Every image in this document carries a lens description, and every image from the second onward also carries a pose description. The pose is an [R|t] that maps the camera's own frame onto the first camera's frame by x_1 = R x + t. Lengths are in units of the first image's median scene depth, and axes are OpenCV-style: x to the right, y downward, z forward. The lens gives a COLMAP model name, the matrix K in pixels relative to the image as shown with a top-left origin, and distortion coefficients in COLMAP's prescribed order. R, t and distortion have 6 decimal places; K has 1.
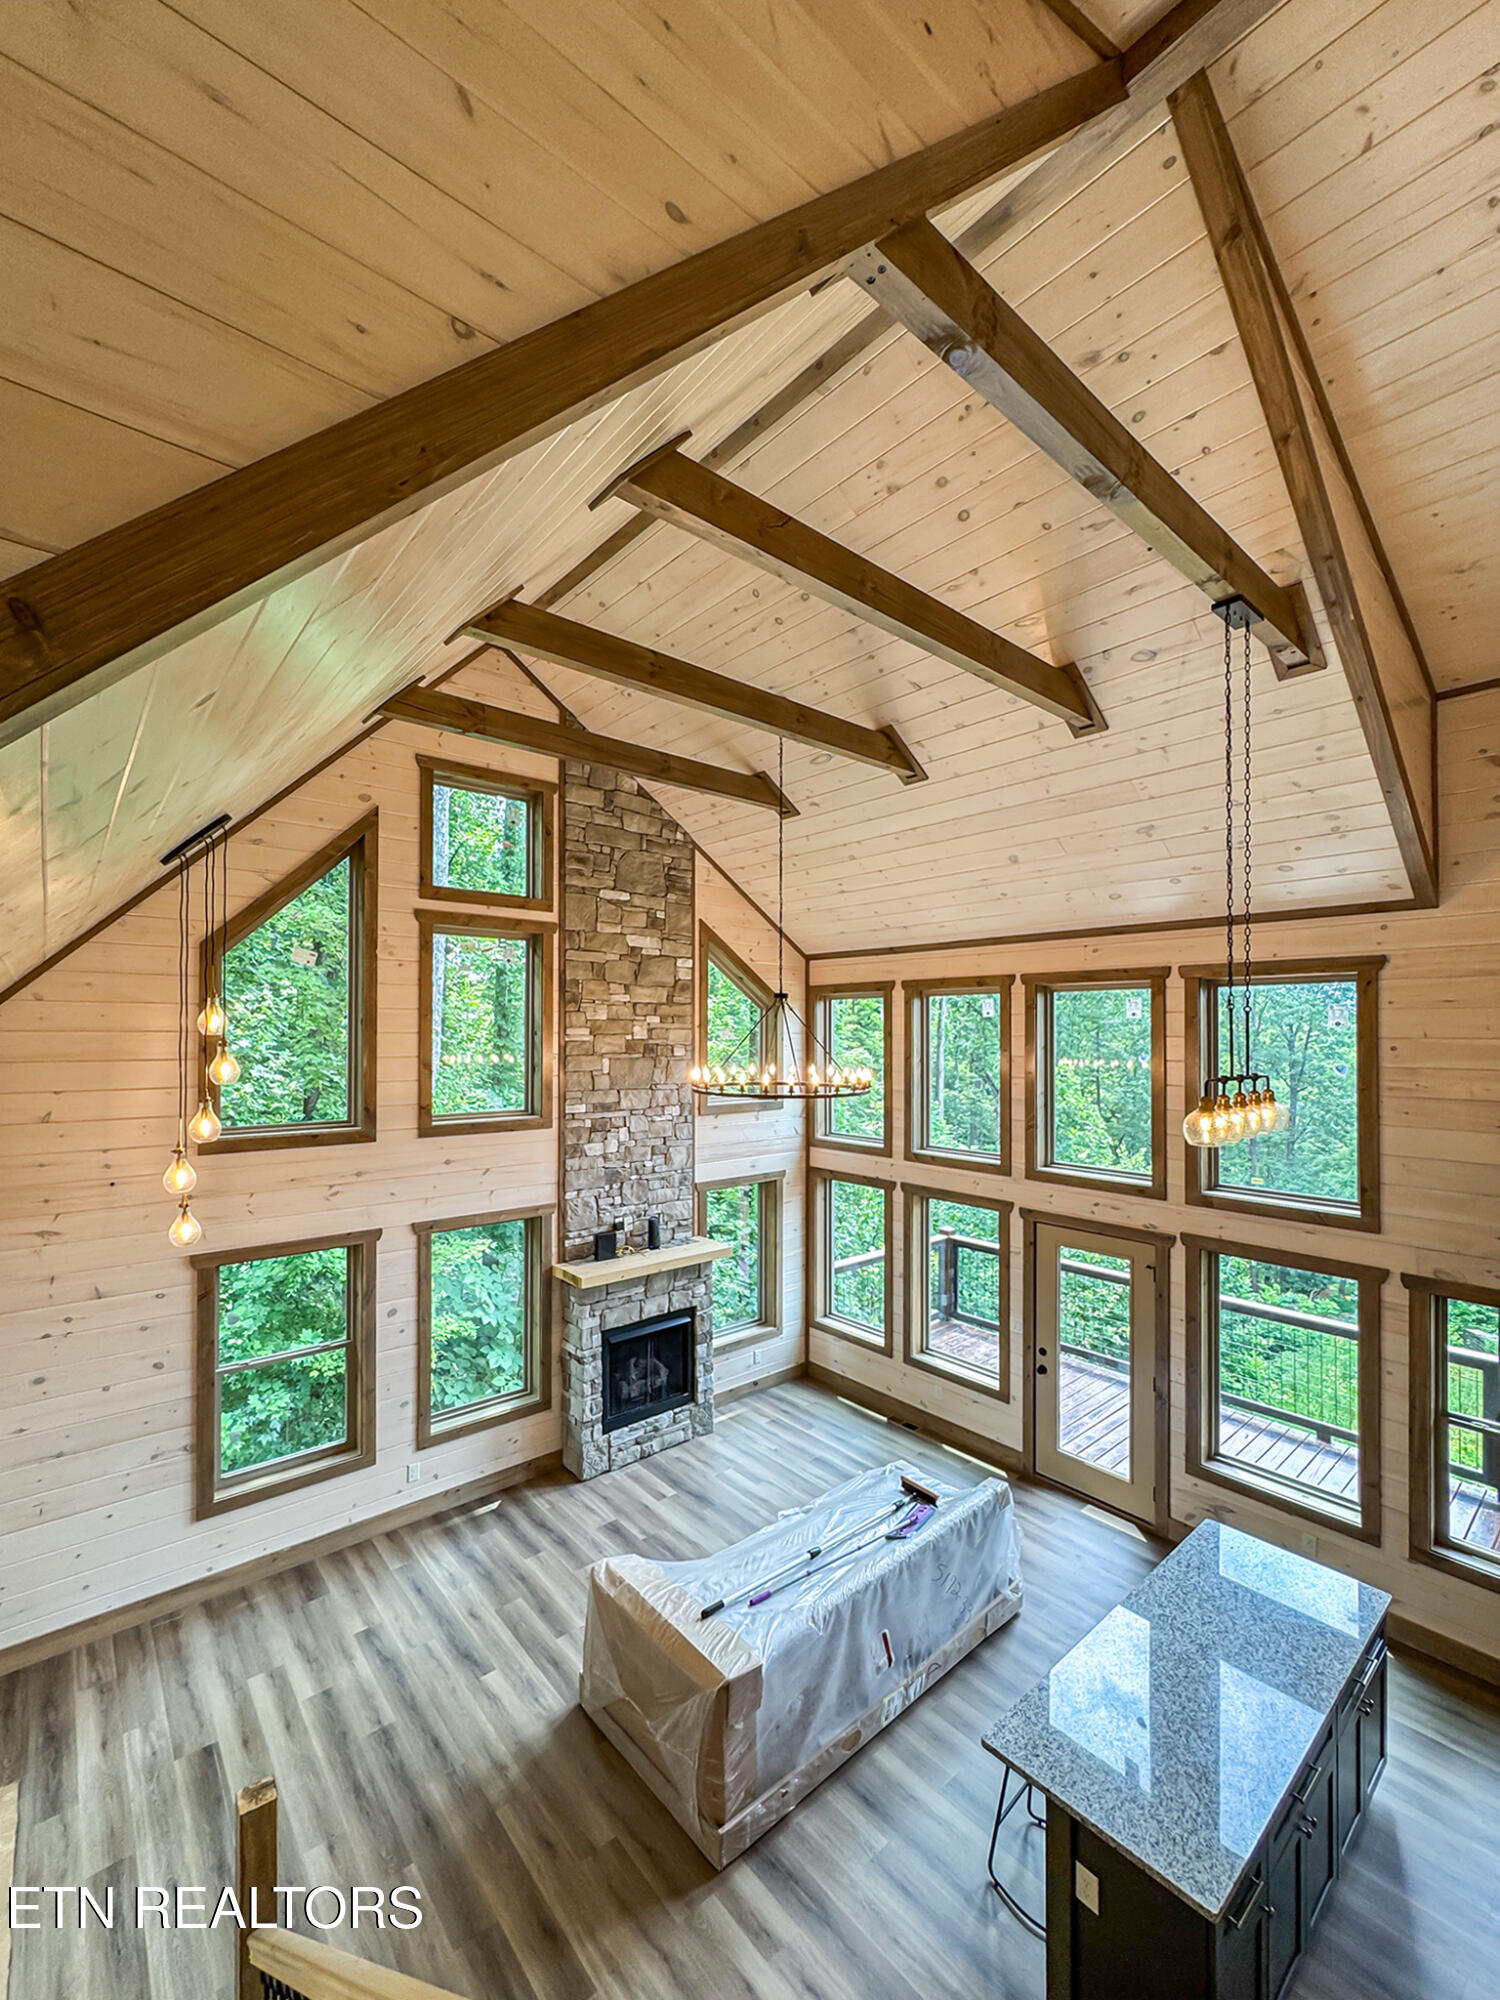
lens RADIAL K [[804.3, 0, 682.5], [0, 804.3, 1021.0], [0, 0, 1]] dist [-0.005116, 0.001116]
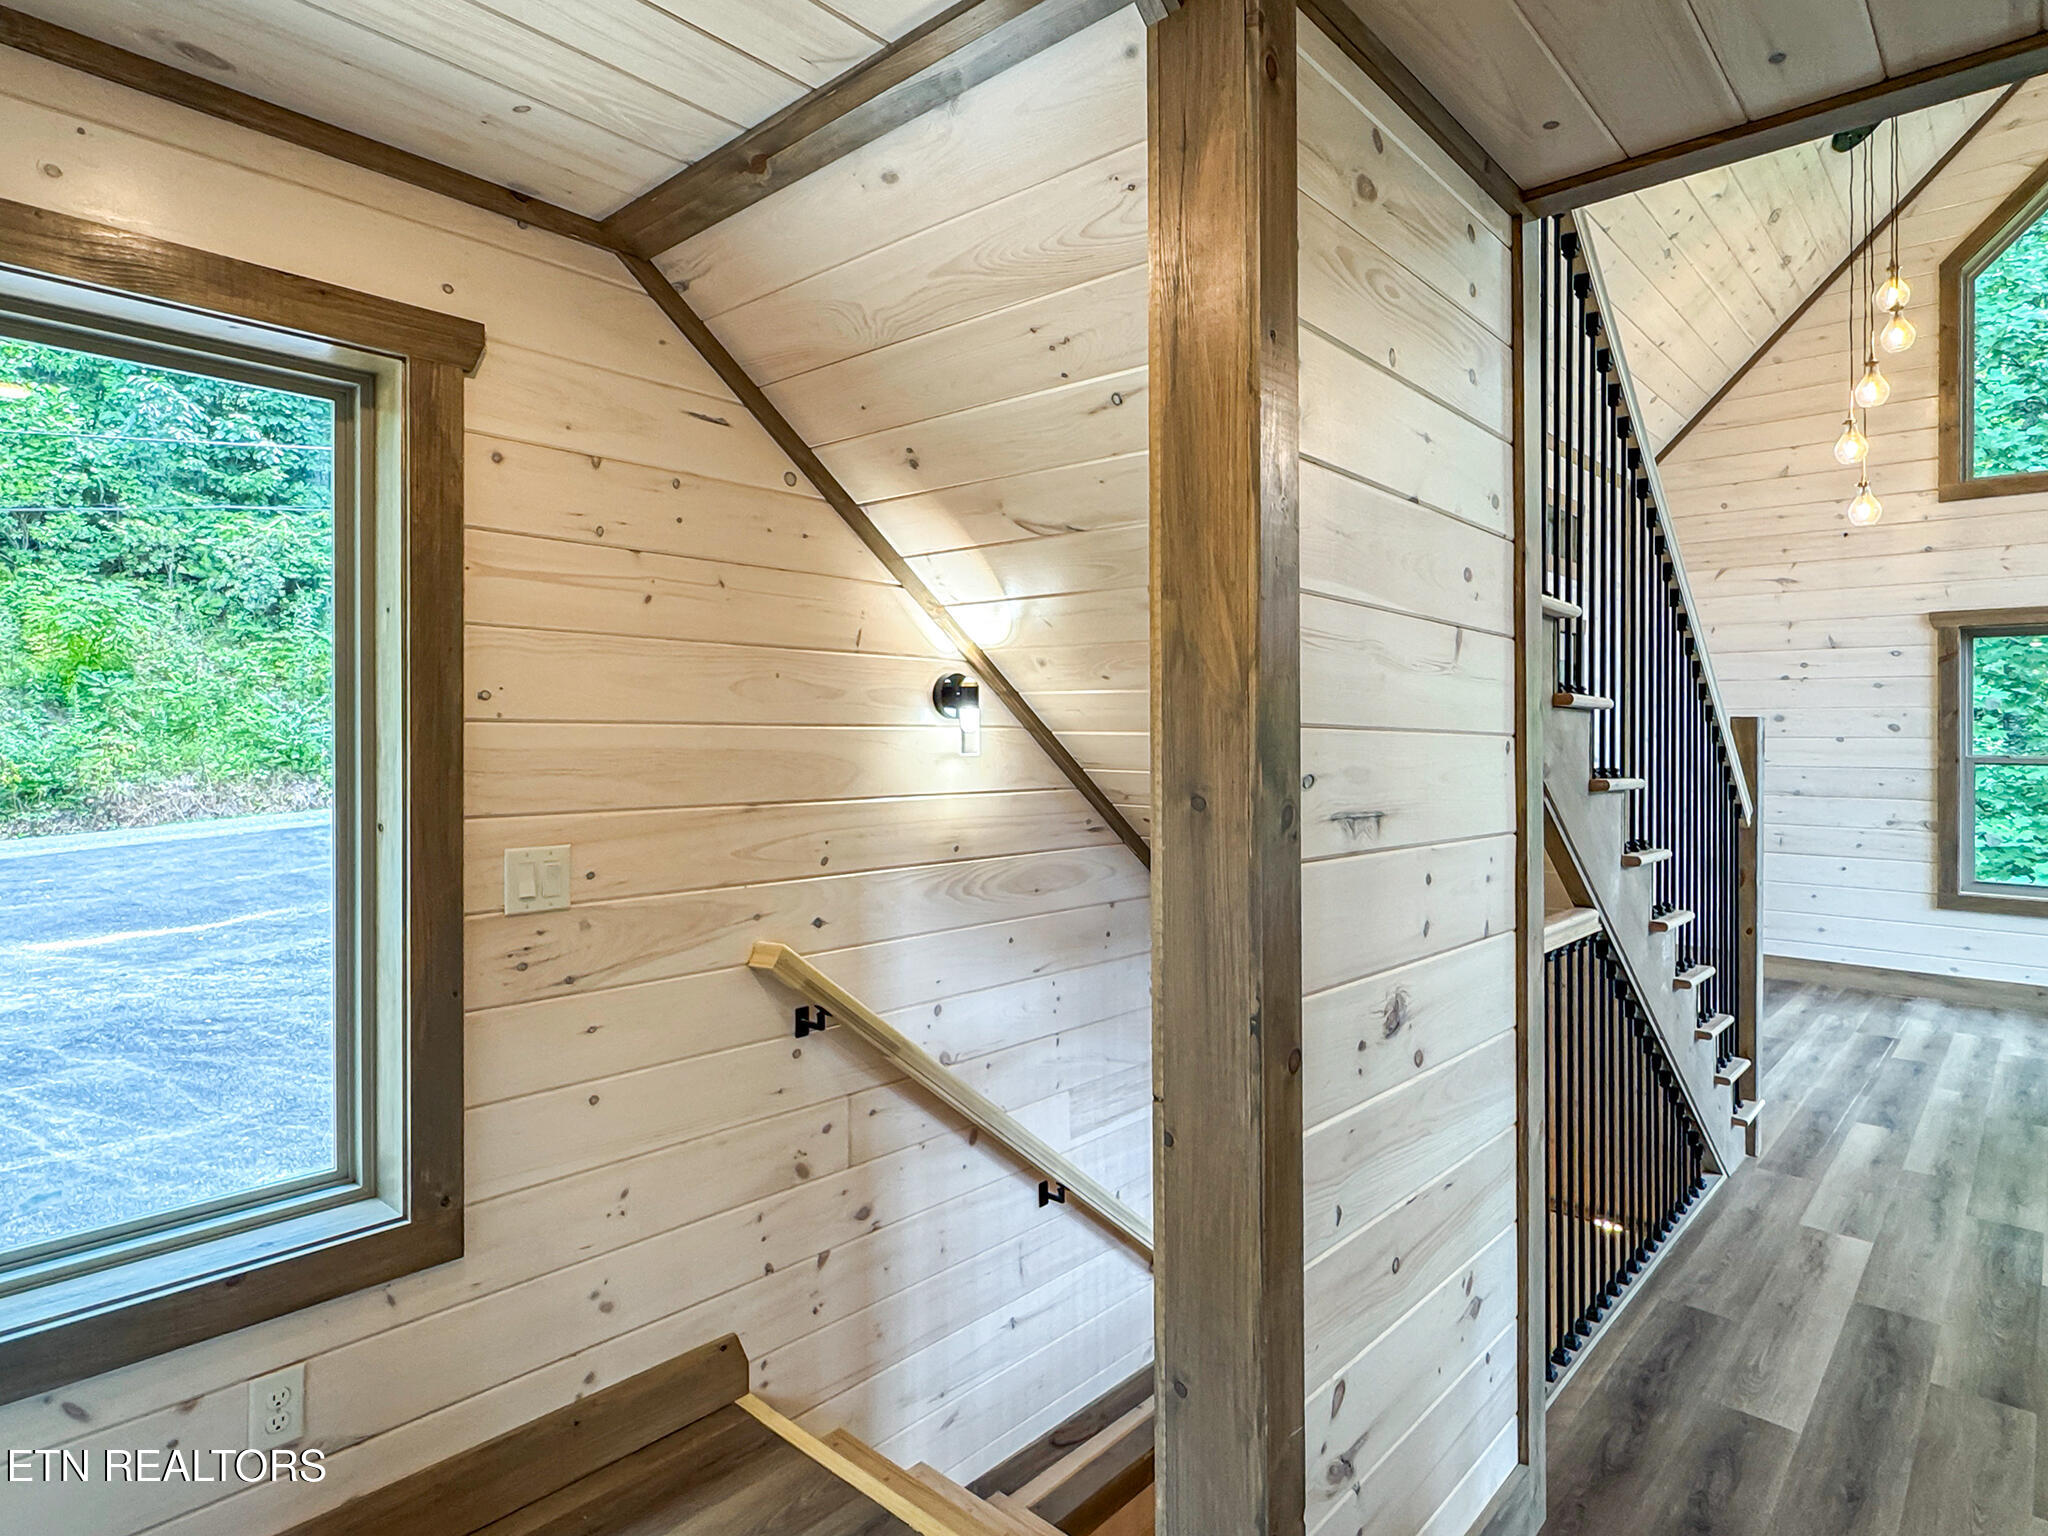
lens RADIAL K [[1151.1, 0, 1024.1], [0, 1151.1, 755.4], [0, 0, 1]] dist [-0.001865, -0.001929]
pose [[0.152266, 0.012004, -0.988267, 0.464269], [0.009084, 0.999867, 0.013545, 0.374650], [0.988298, -0.011040, 0.152137, -0.198675]]
